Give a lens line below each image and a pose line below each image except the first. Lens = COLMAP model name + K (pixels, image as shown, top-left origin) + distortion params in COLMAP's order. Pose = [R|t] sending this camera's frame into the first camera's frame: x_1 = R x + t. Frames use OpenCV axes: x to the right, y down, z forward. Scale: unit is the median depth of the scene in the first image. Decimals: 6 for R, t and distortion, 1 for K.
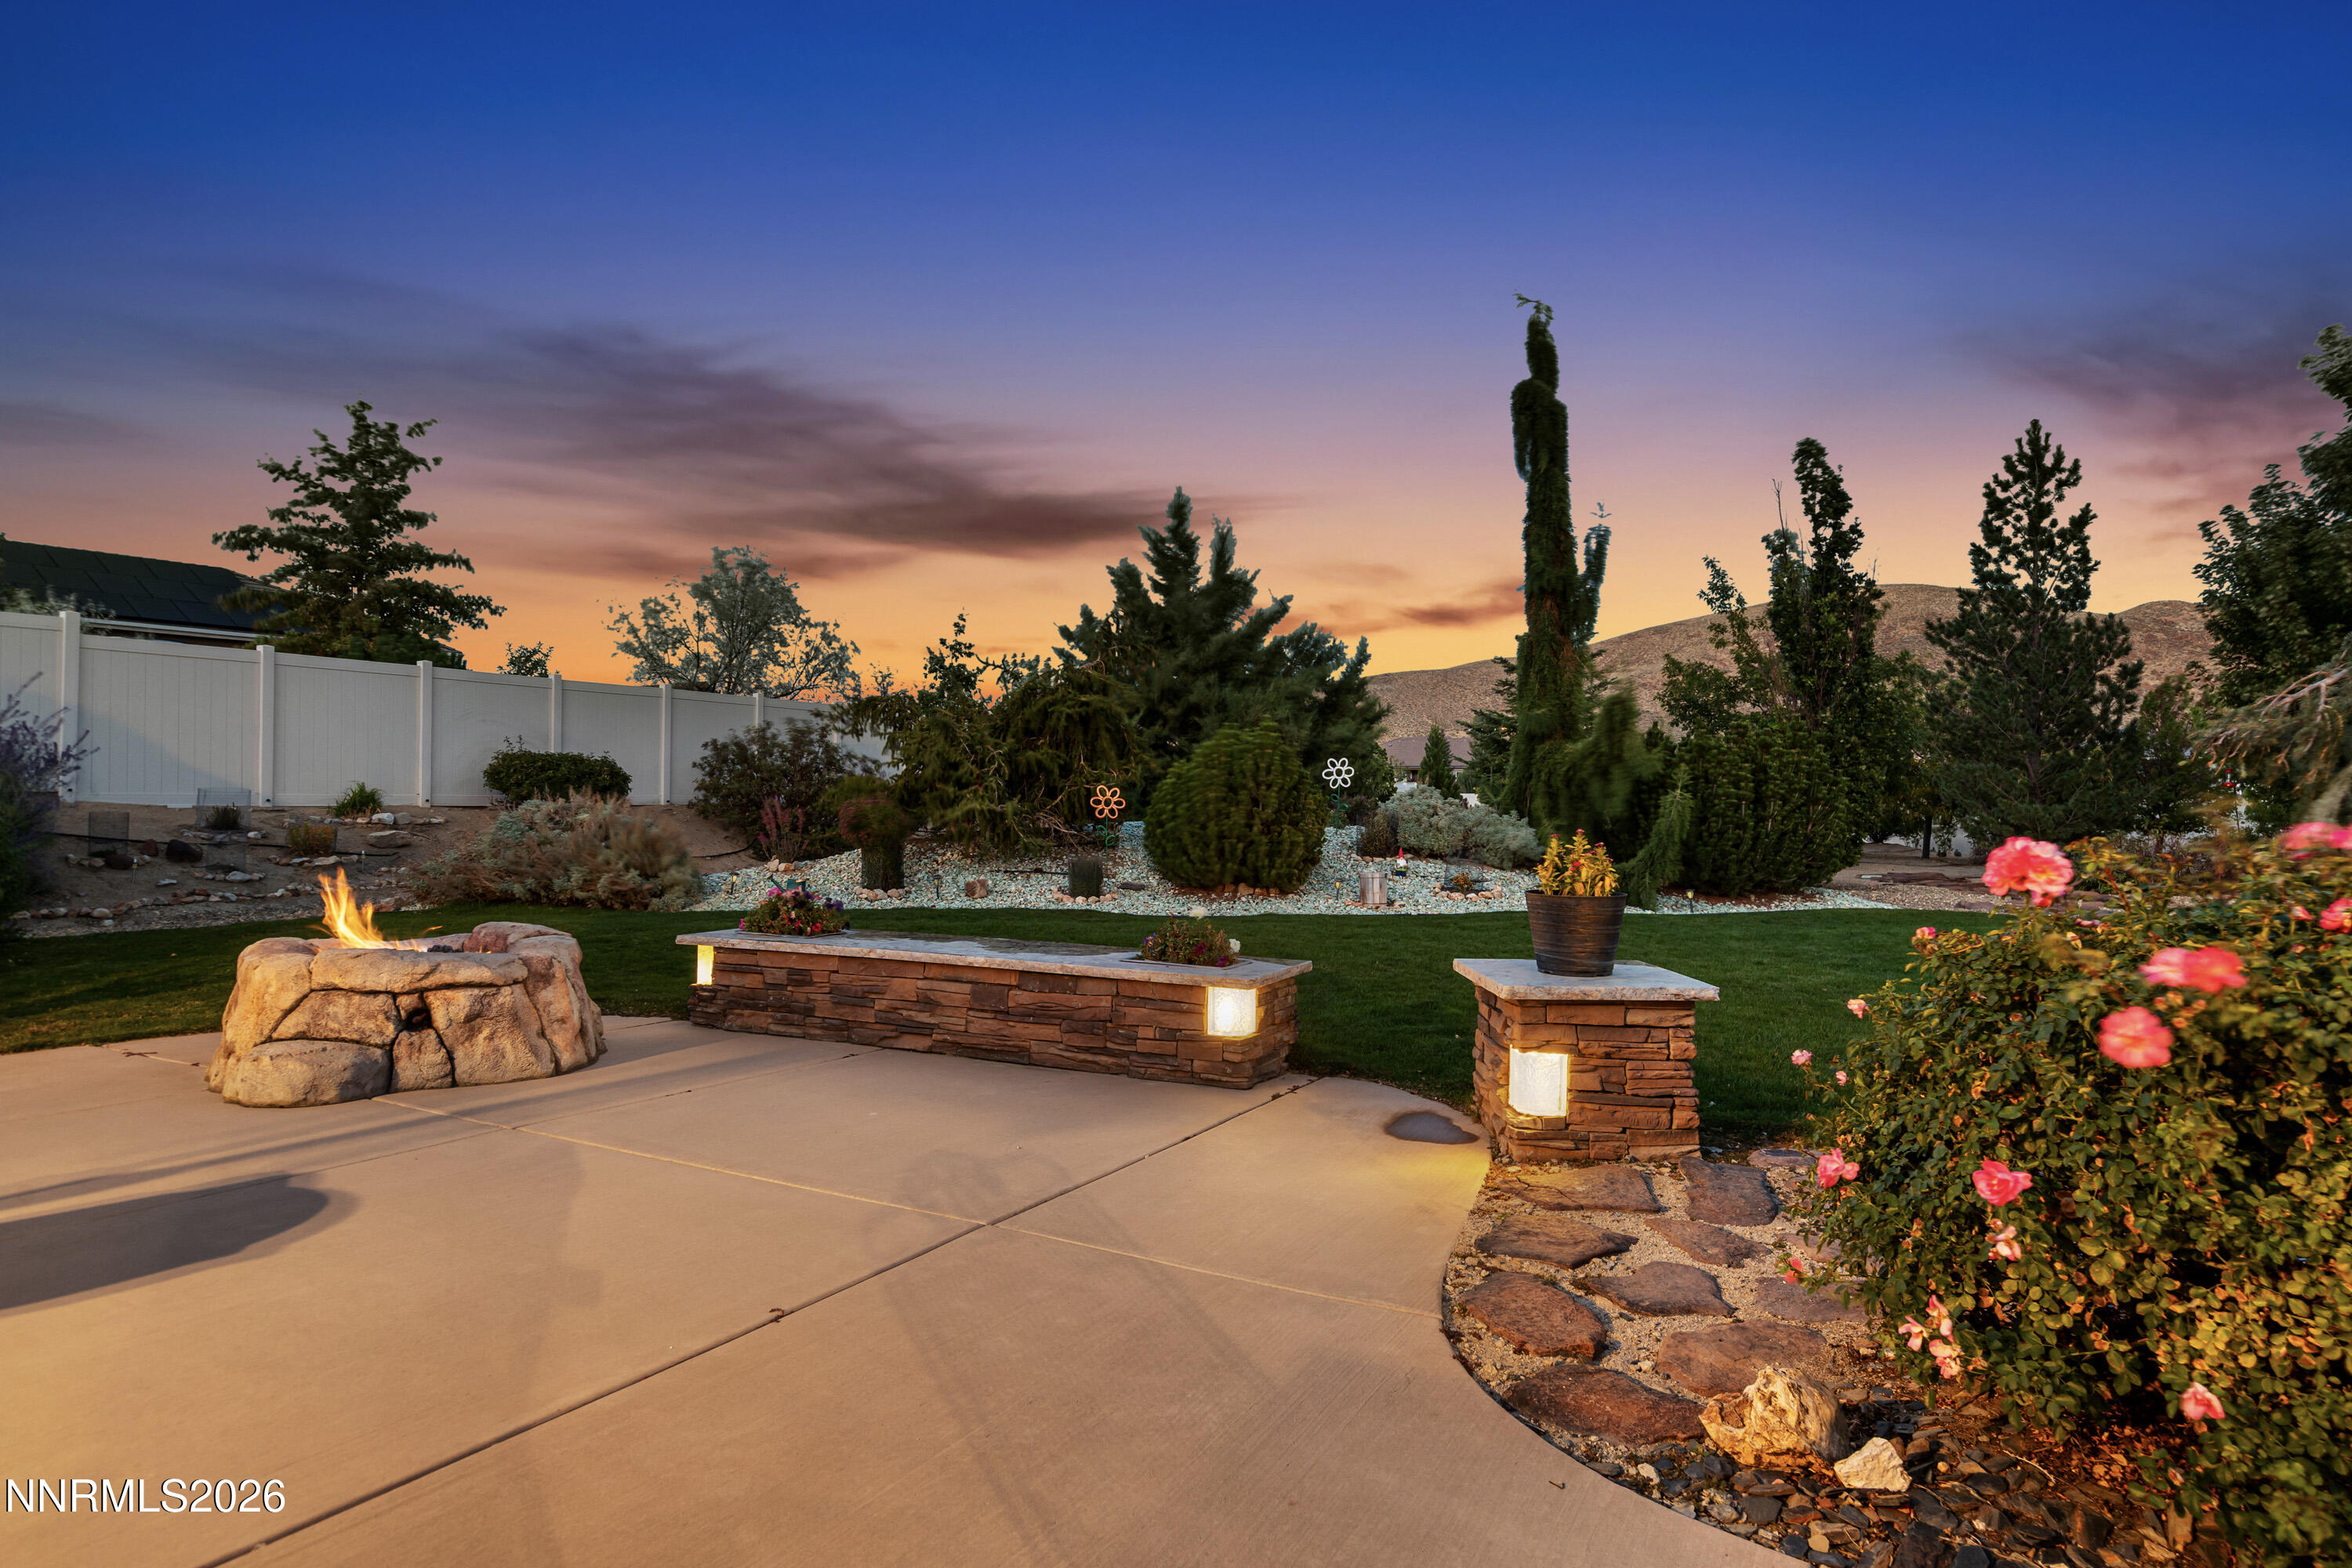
lens RADIAL K [[1307.0, 0, 1178.7], [0, 1307.0, 797.3], [0, 0, 1]] dist [0.000469, -0.000141]
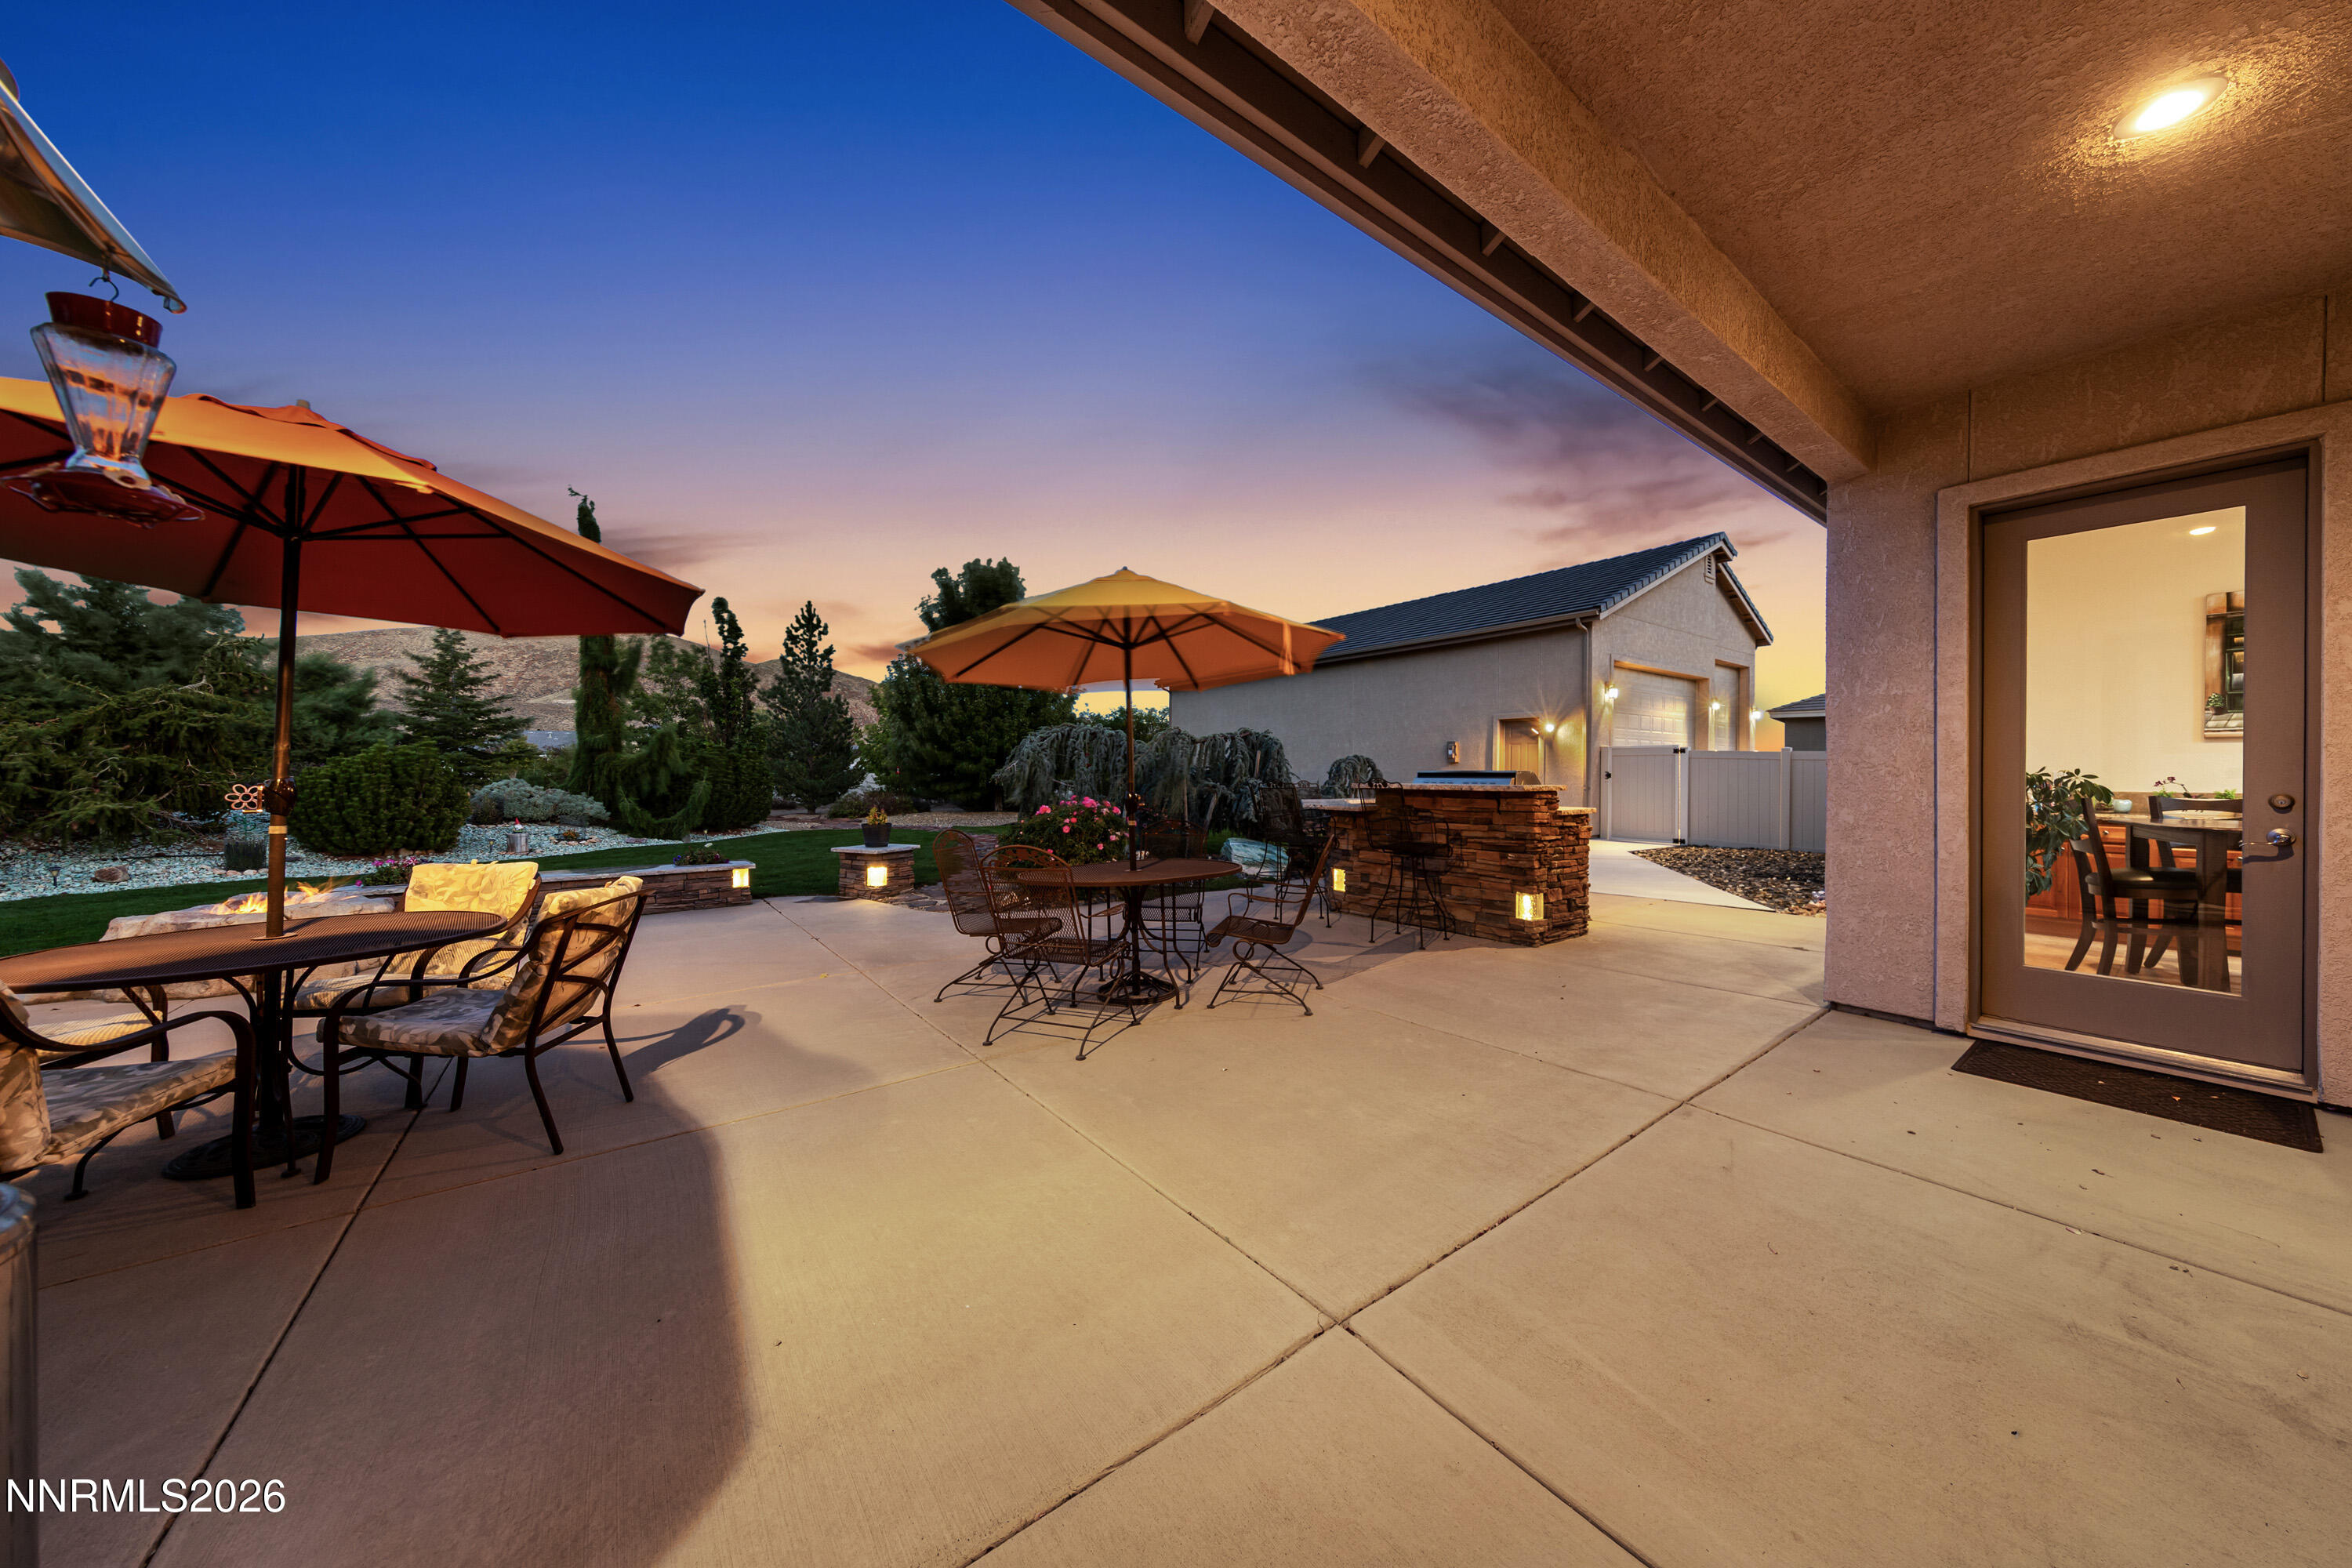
lens RADIAL K [[766.6, 0, 1181.9], [0, 766.6, 779.1], [0, 0, 1]] dist [0.000013, -0.000001]
pose [[0.444895, -0.019885, 0.895362, -0.322471], [0.008969, 0.999802, 0.017748, -0.019905], [-0.895538, 0.000135, 0.444986, -0.173167]]
